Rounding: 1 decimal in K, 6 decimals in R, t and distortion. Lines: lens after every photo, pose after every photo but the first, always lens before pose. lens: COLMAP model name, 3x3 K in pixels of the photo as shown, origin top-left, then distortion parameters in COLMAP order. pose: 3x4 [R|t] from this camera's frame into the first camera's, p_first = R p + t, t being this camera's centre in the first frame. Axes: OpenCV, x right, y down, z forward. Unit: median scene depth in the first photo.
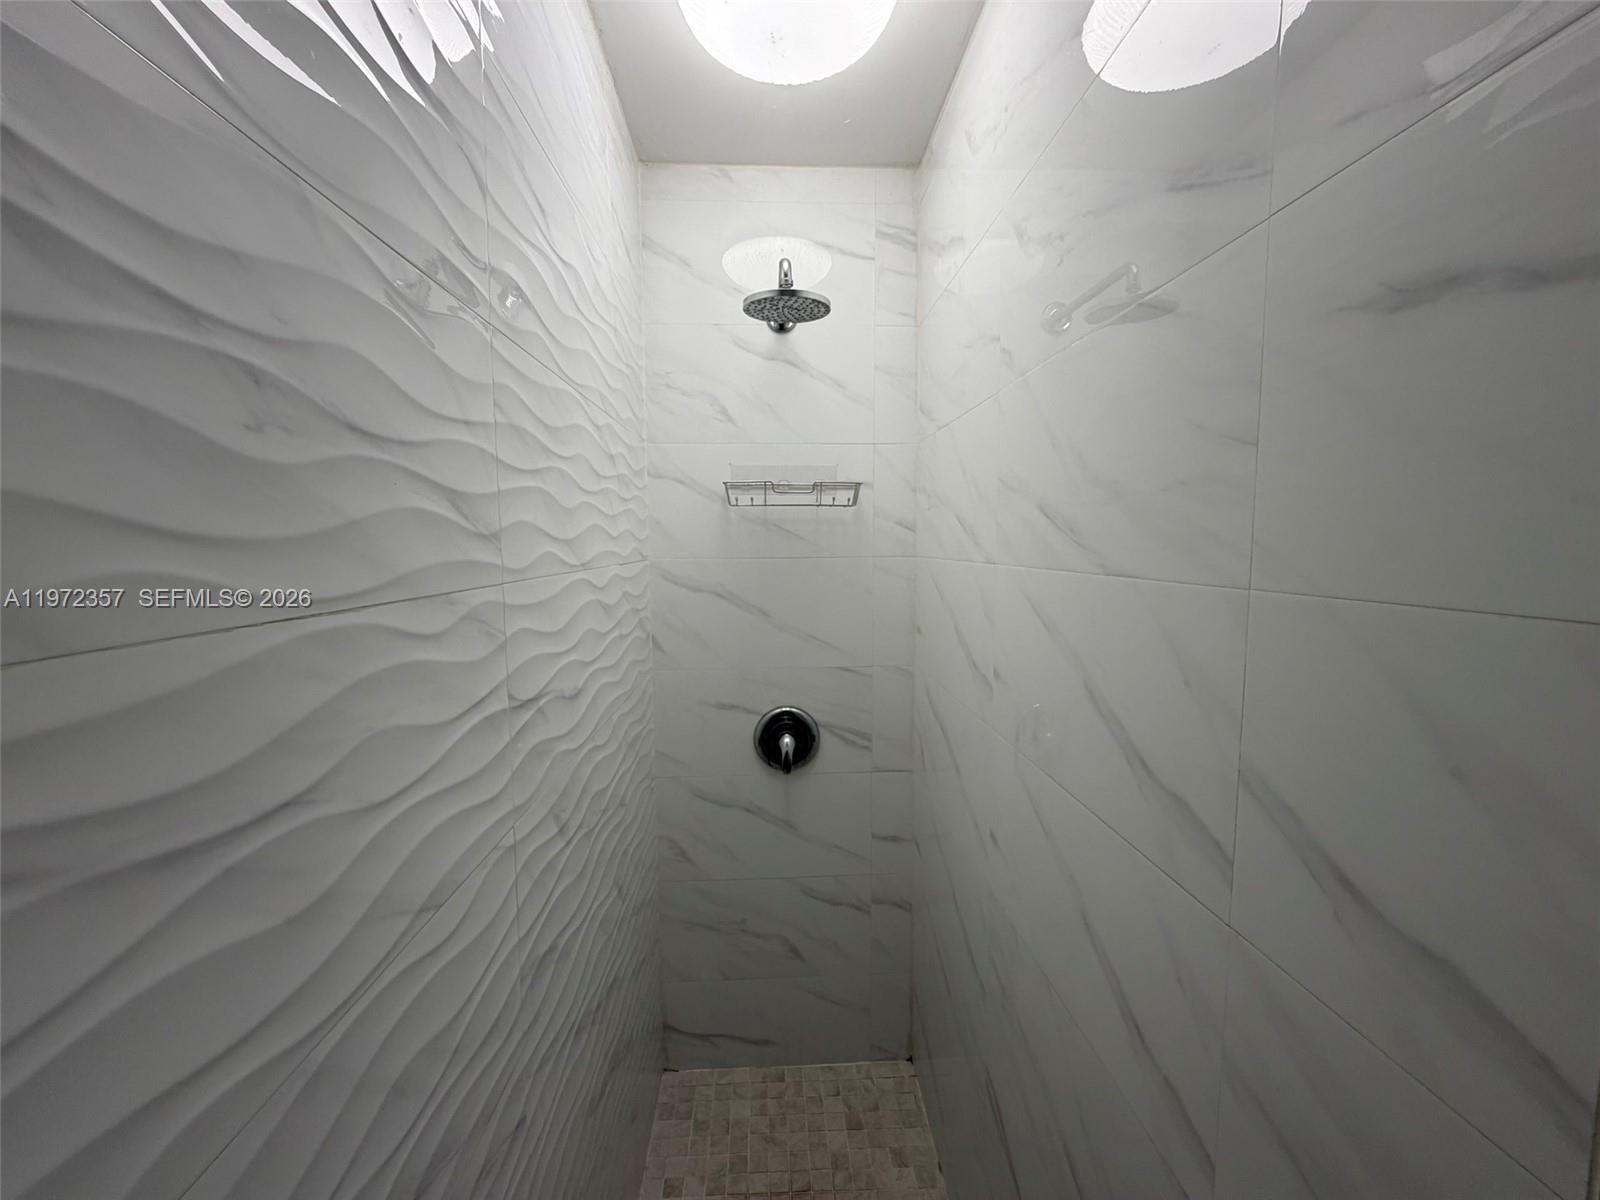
lens RADIAL K [[635.6, 0, 798.1], [0, 635.6, 600.1], [0, 0, 1]] dist [0.001581, -0.000068]
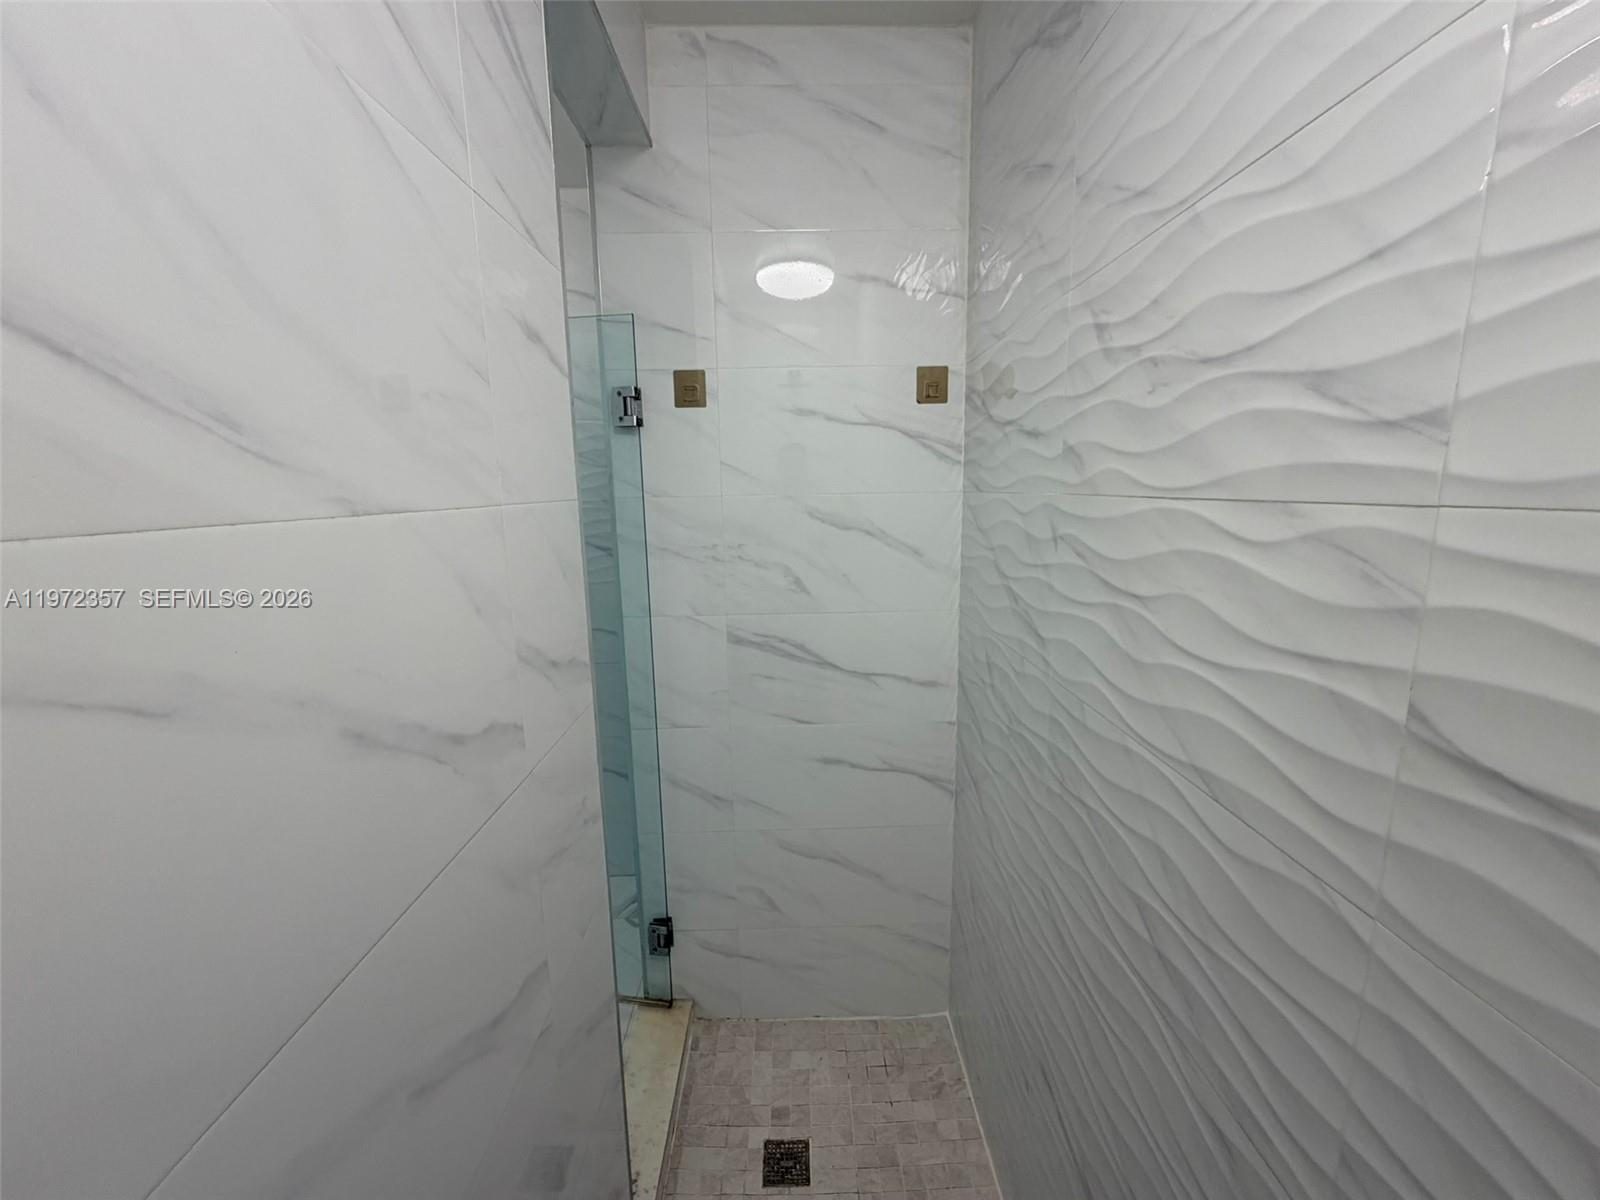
lens RADIAL K [[635.6, 0, 798.1], [0, 635.6, 600.1], [0, 0, 1]] dist [0.001581, -0.000068]
pose [[-0.999004, 0.016985, 0.041272, 0.066423], [0.027486, 0.962716, 0.269113, -0.115648], [-0.035162, 0.269980, -0.962224, 1.644561]]
